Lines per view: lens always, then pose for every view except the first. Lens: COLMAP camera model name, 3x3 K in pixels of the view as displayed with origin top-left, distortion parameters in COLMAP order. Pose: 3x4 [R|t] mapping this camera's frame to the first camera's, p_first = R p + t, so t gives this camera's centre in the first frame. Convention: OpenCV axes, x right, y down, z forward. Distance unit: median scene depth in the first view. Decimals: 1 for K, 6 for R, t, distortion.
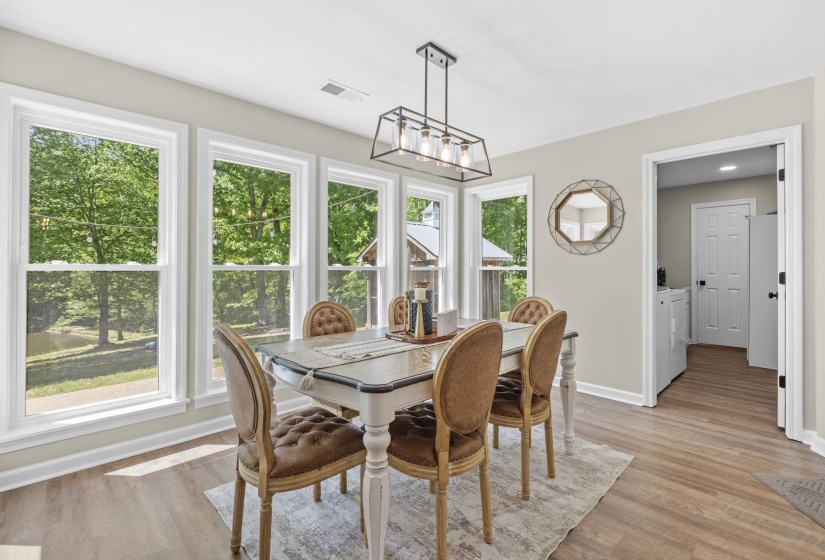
lens RADIAL K [[367.1, 0, 411.0], [0, 367.1, 273.8], [0, 0, 1]] dist [-0.001733, -0.001205]
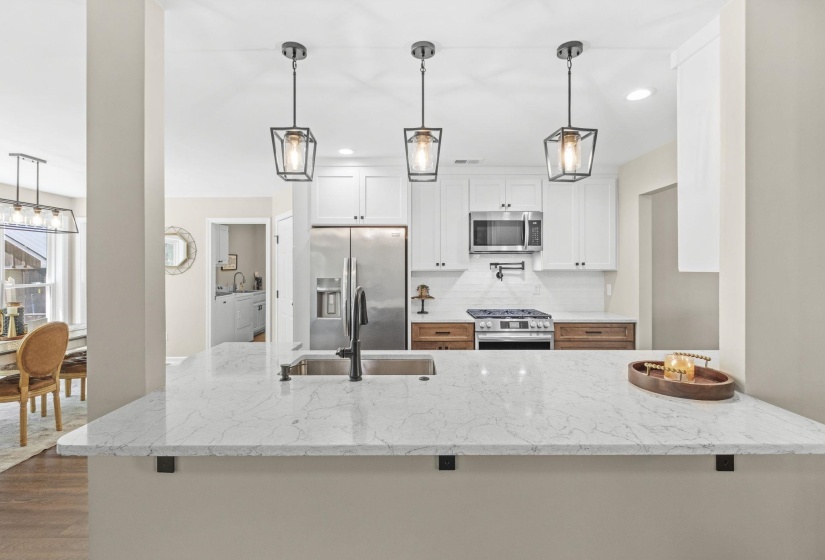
lens RADIAL K [[367.1, 0, 405.3], [0, 367.1, 270.0], [0, 0, 1]] dist [-0.001733, -0.001205]
pose [[0.691932, -0.002540, 0.721958, 0.059595], [0.009142, 0.999944, -0.005244, -0.098147], [-0.721905, 0.010229, 0.691917, -1.354727]]
